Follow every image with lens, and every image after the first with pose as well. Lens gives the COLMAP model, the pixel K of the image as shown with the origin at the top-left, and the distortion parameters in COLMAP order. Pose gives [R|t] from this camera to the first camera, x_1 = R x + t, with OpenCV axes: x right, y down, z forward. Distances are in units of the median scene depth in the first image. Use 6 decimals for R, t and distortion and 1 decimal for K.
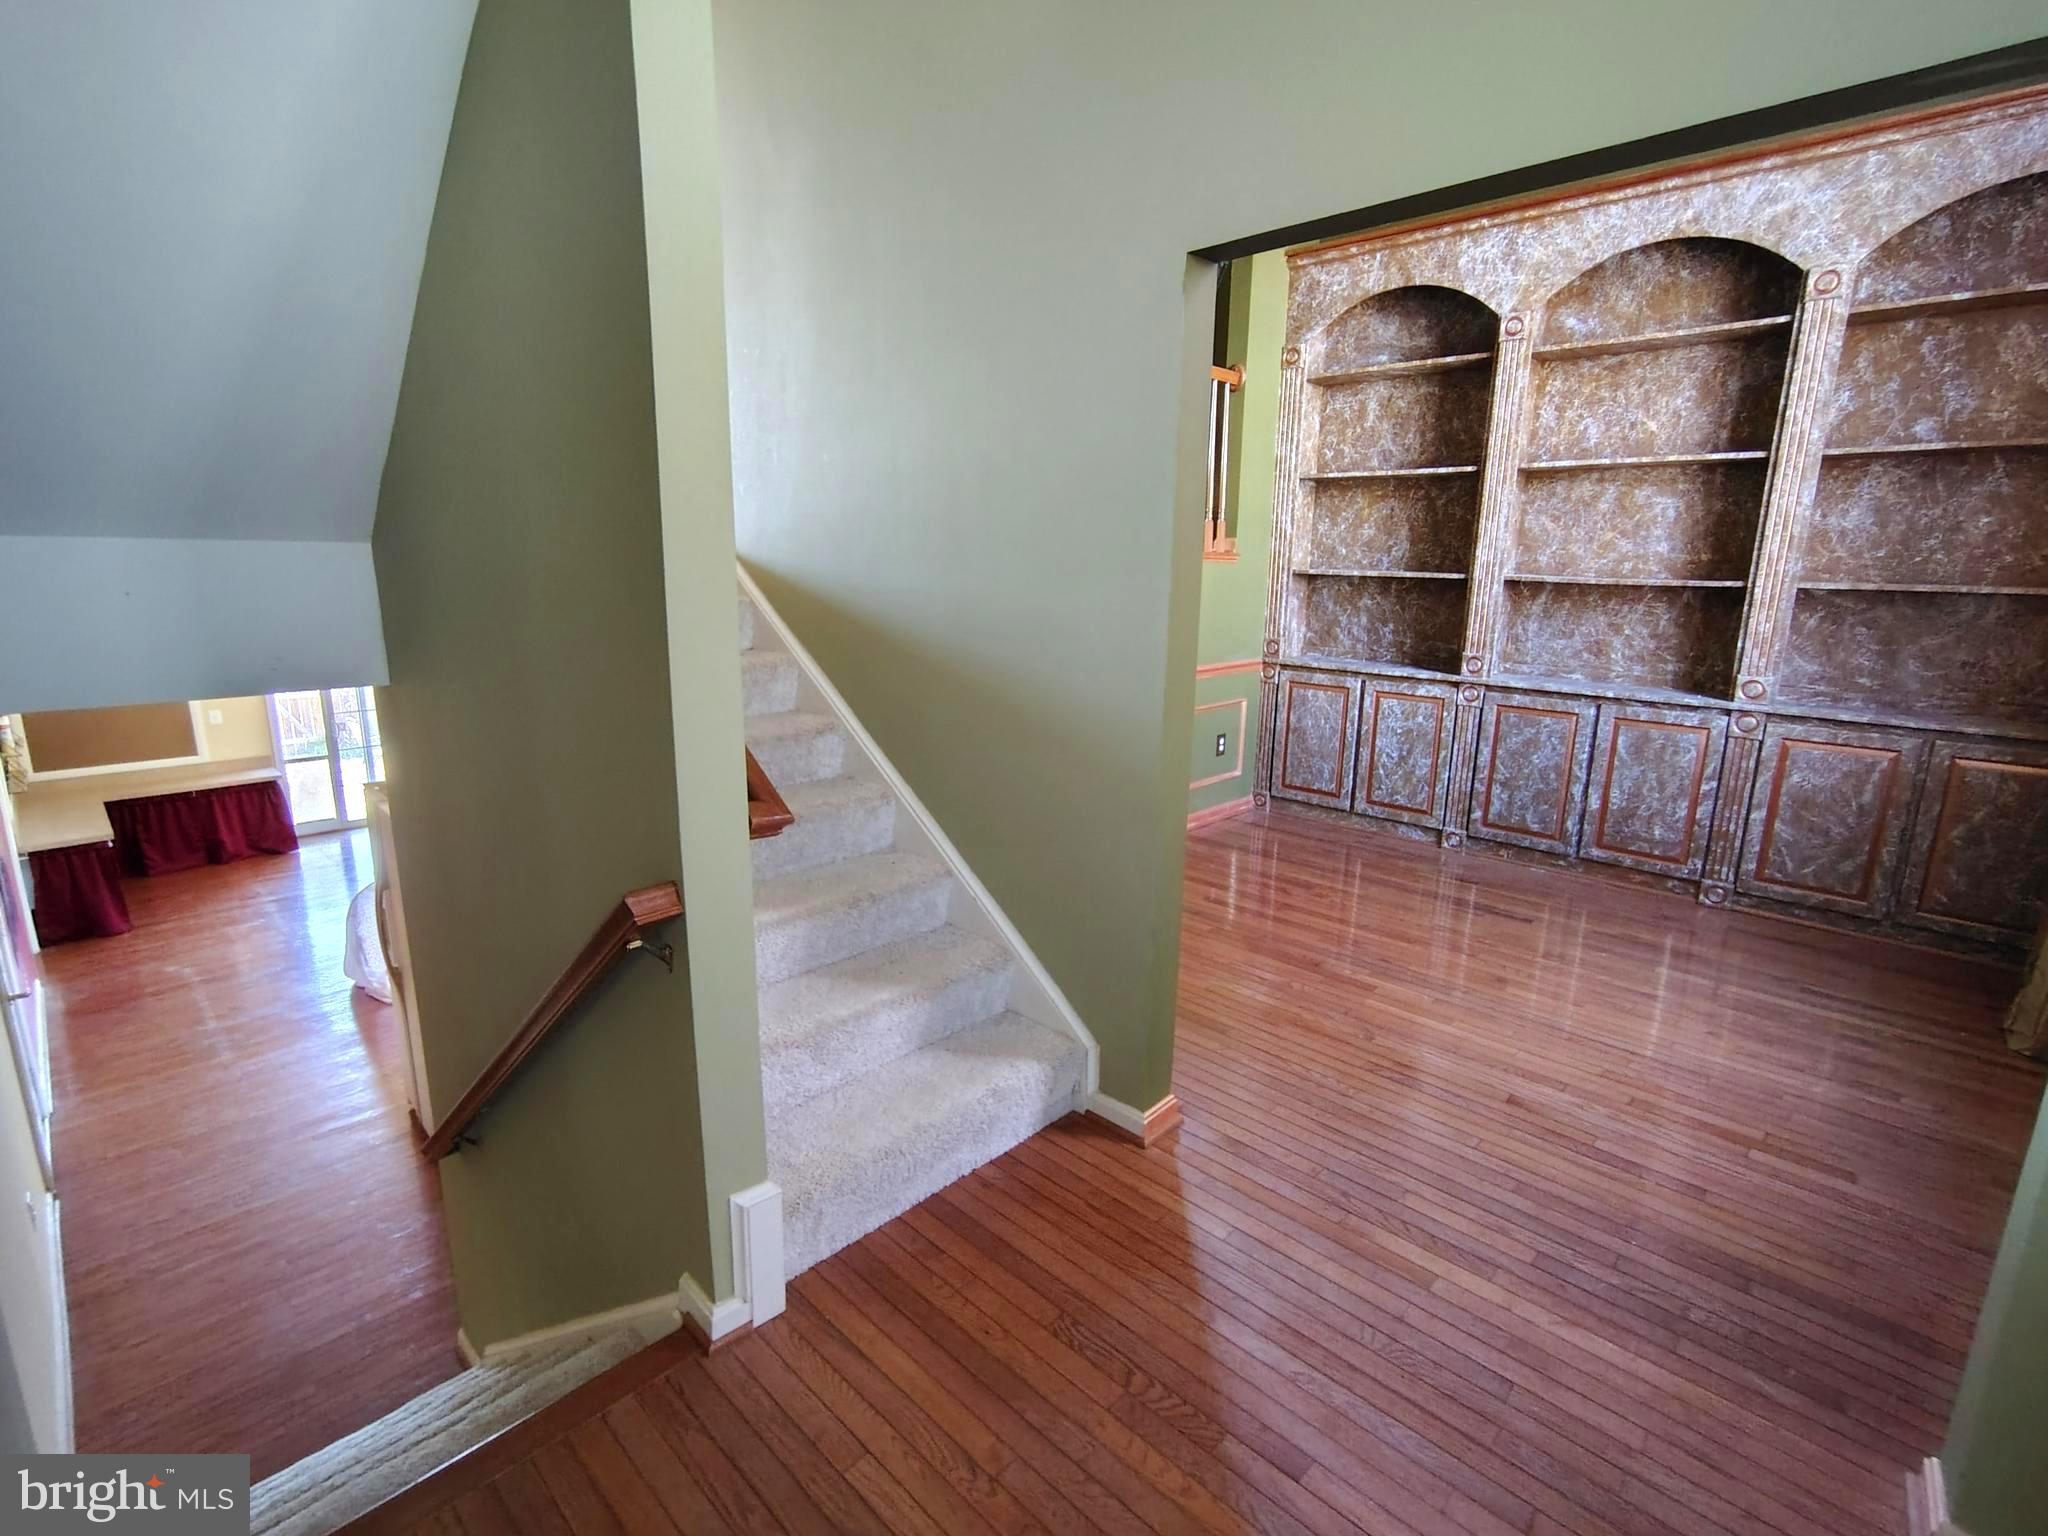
lens RADIAL K [[951.5, 0, 1016.9], [0, 951.5, 767.7], [0, 0, 1]] dist [-0.004587, 0.002608]
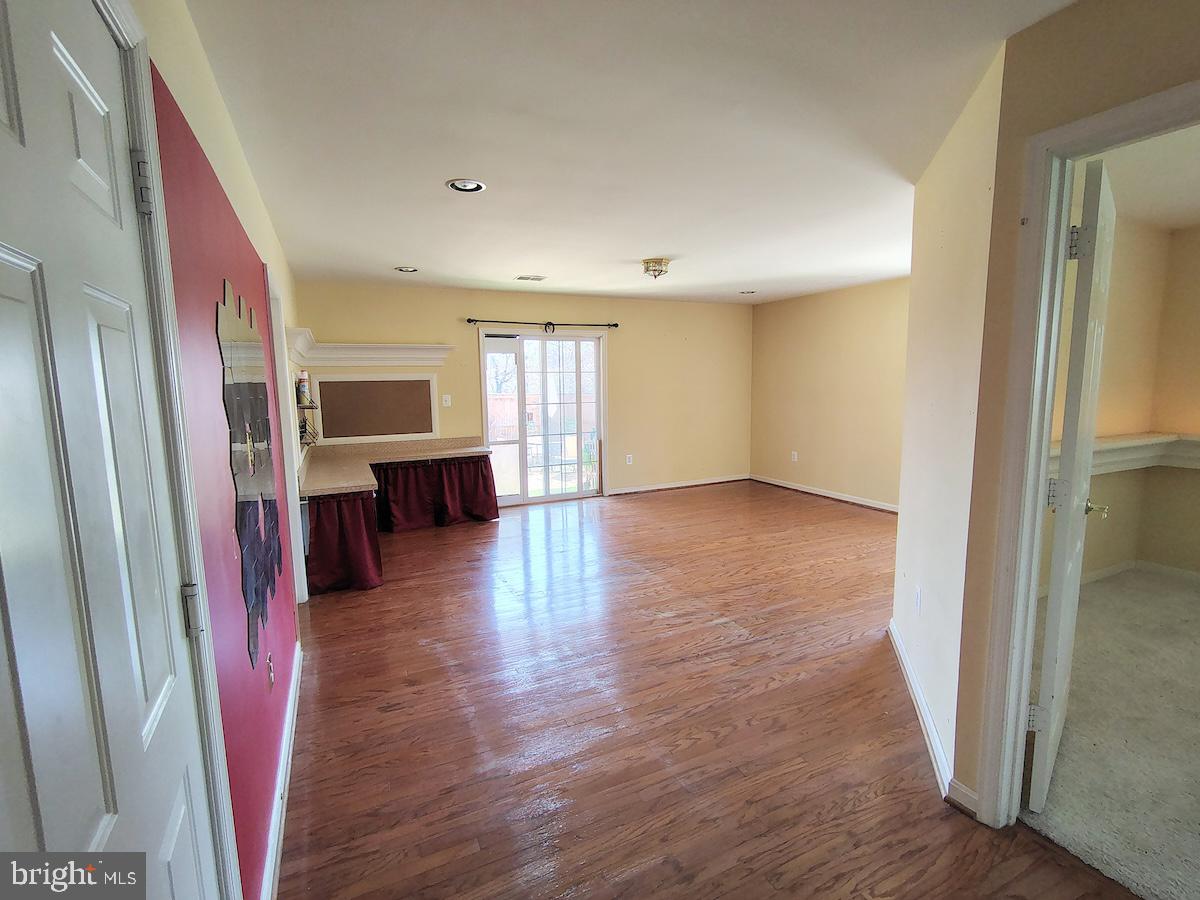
lens RADIAL K [[557.5, 0, 600.6], [0, 557.5, 449.5], [0, 0, 1]] dist [-0.004587, 0.002608]
pose [[0.939049, 0.017124, -0.343355, -0.468772], [-0.050191, 0.994886, -0.087654, 0.063745], [0.340098, 0.099544, 0.935106, 0.467610]]
